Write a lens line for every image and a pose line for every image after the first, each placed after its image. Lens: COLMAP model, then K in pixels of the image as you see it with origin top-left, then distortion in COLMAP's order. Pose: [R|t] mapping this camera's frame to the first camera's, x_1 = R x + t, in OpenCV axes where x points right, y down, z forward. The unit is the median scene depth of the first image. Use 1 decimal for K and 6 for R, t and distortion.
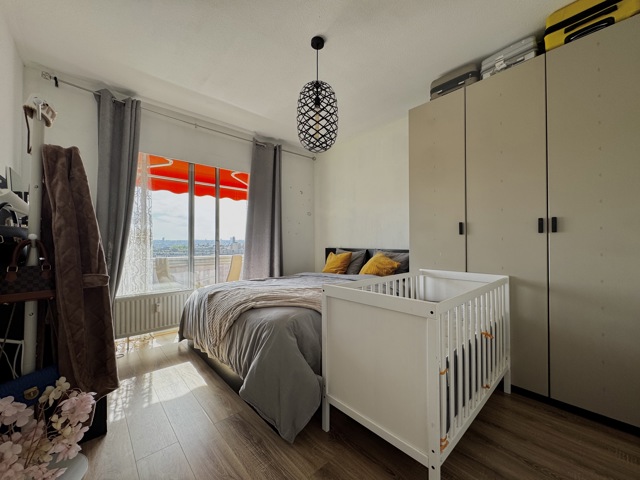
lens RADIAL K [[255.2, 0, 318.5], [0, 255.2, 240.4], [0, 0, 1]] dist [0.000480, 0.000163]
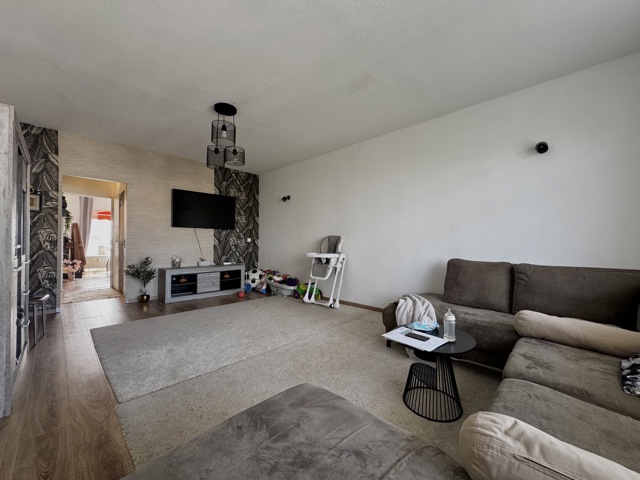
lens RADIAL K [[255.2, 0, 320.3], [0, 255.2, 242.1], [0, 0, 1]] dist [0.000480, 0.000163]
pose [[0.996399, 0.009785, 0.084221, 1.715504], [-0.010718, 0.999886, 0.010640, -0.019584], [-0.084107, -0.011505, 0.996390, -2.218802]]
